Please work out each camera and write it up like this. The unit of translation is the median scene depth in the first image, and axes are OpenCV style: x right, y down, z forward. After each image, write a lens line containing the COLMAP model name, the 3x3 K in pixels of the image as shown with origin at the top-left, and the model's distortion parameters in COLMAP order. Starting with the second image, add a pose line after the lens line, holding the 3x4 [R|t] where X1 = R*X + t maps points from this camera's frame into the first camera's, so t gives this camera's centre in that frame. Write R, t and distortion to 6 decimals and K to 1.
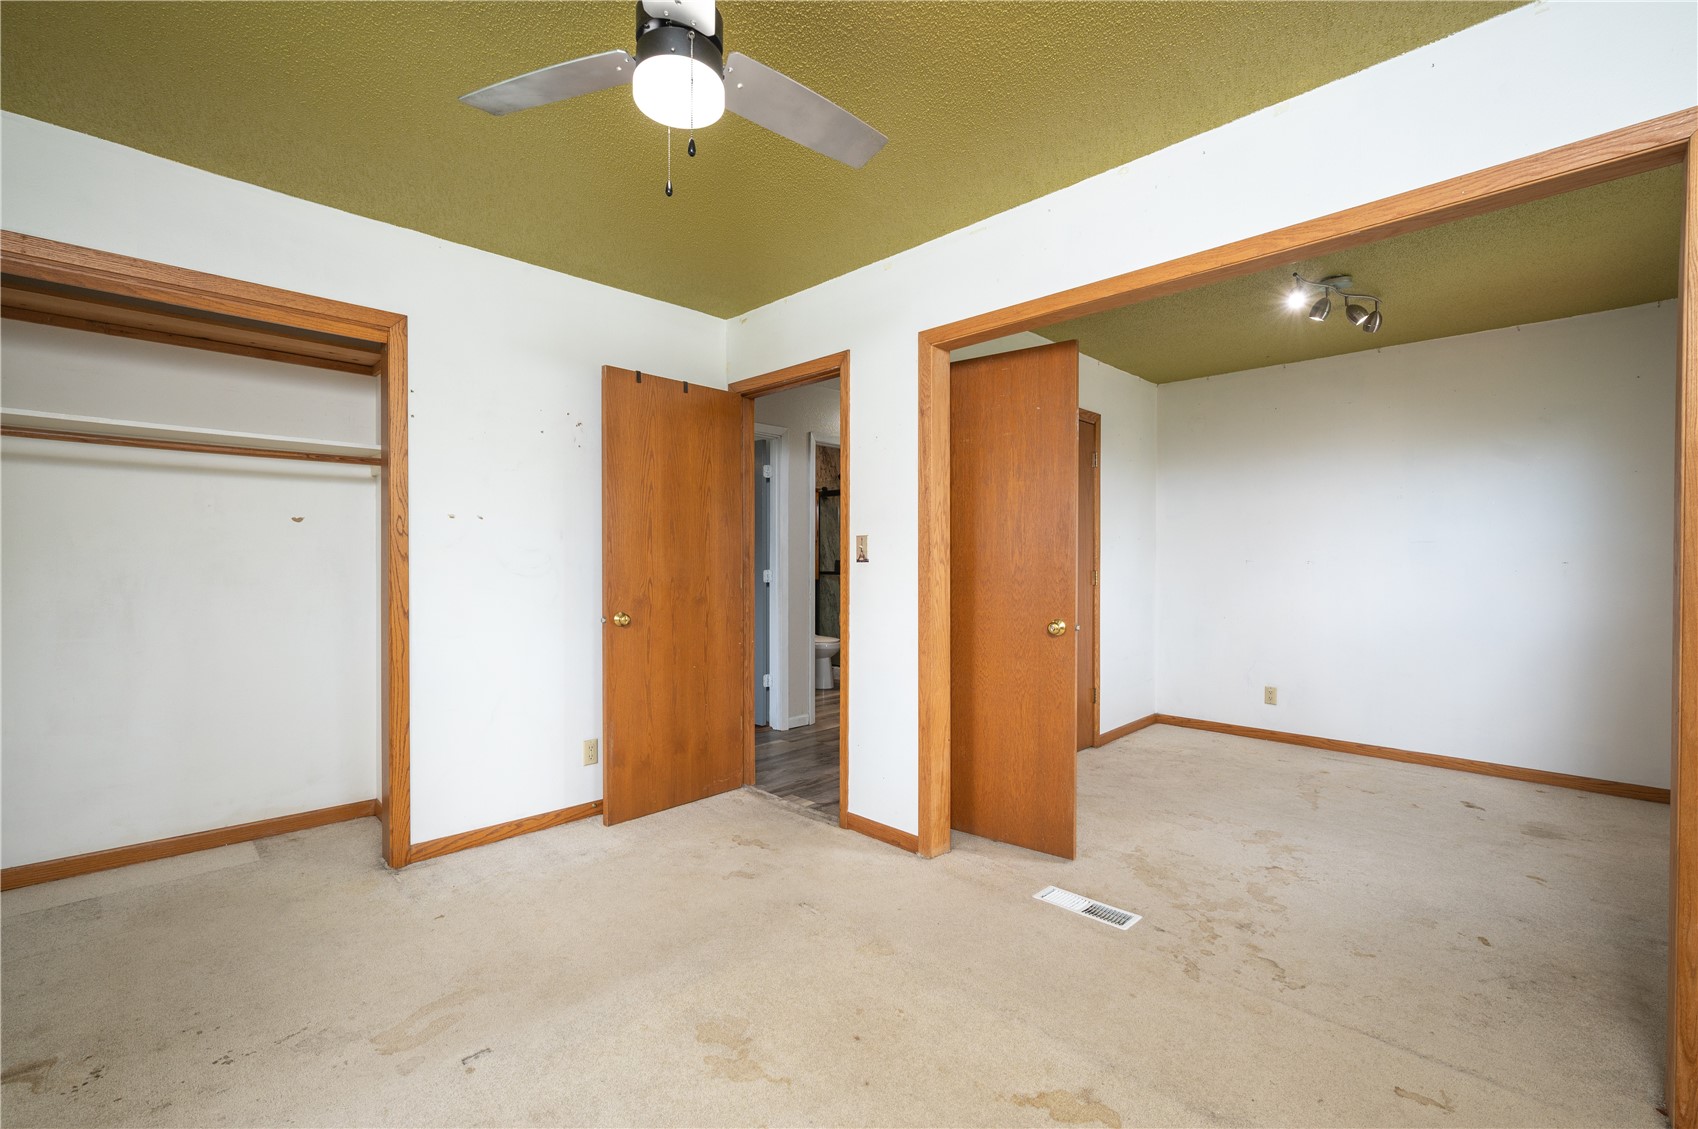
lens RADIAL K [[718.1, 0, 850.7], [0, 718.1, 567.8], [0, 0, 1]] dist [-0.001466, 0.000623]
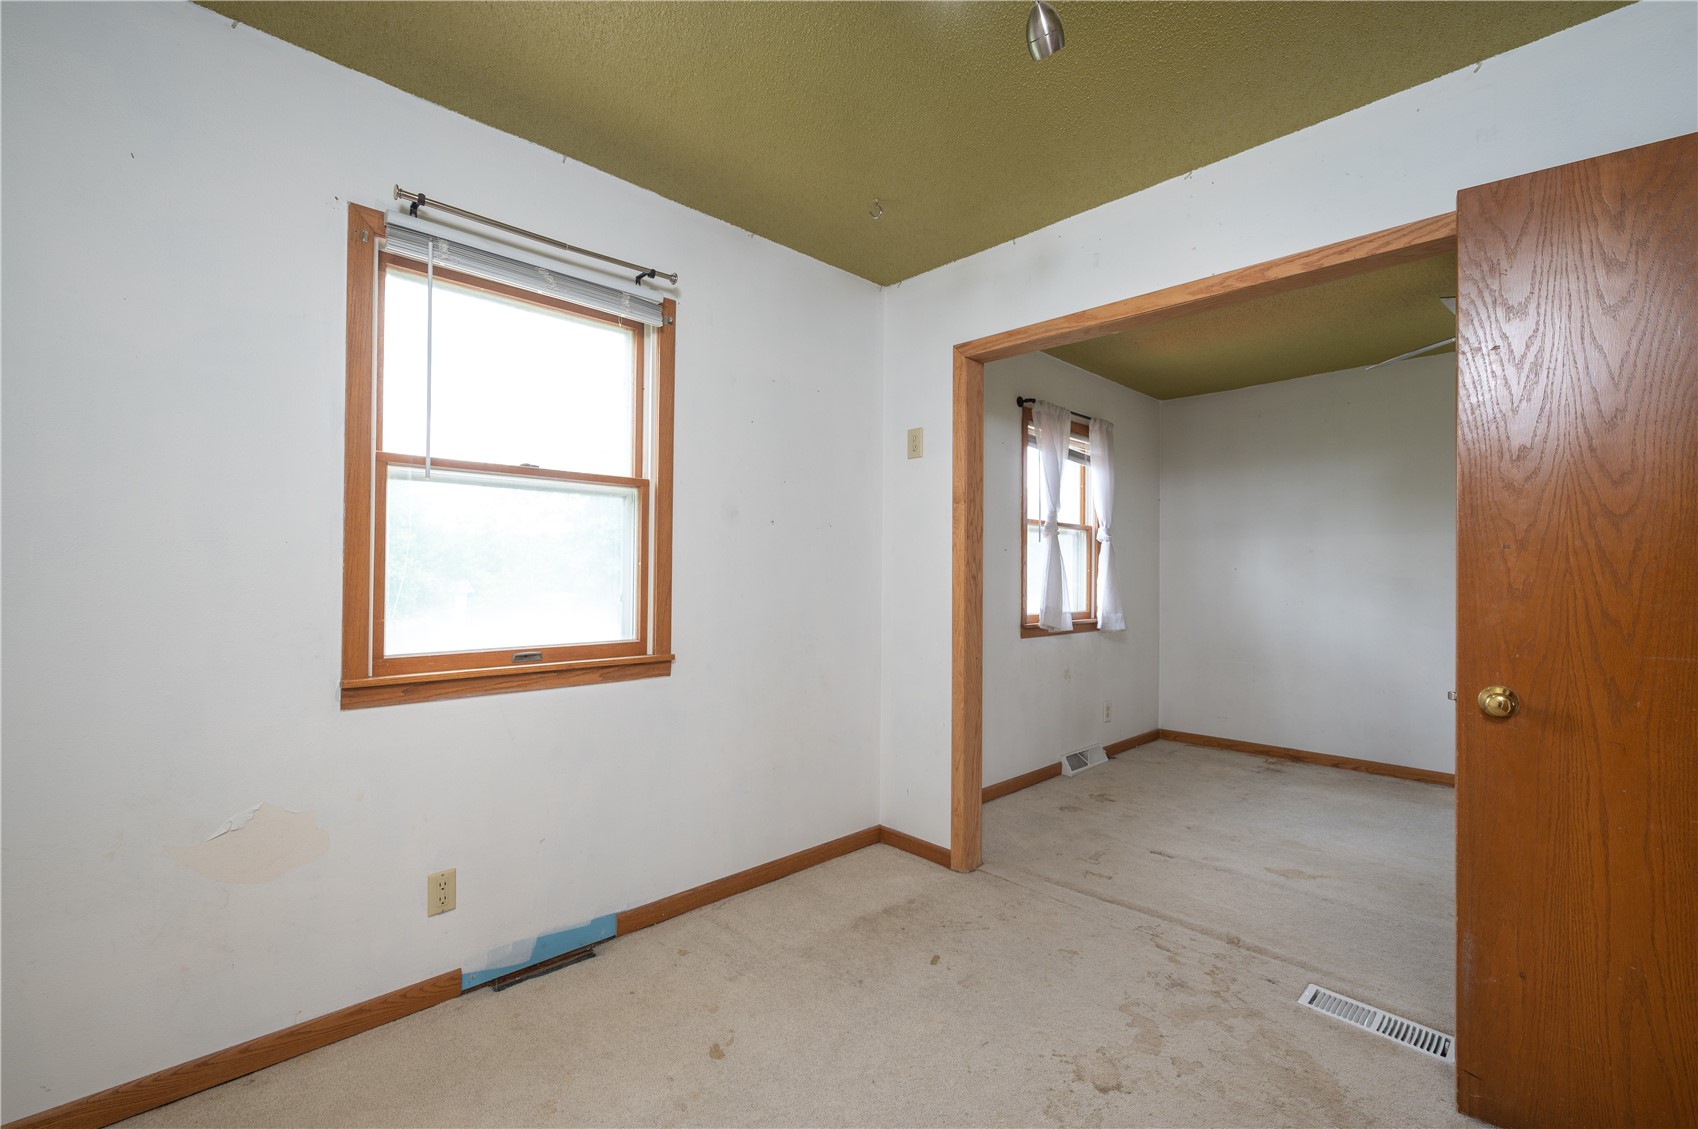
lens RADIAL K [[718.1, 0, 845.5], [0, 718.1, 564.7], [0, 0, 1]] dist [-0.001466, 0.000623]
pose [[-0.999715, -0.006880, 0.022858, 0.524032], [-0.006806, 0.999971, 0.003306, -0.014469], [-0.022880, 0.003149, -0.999733, 1.054492]]
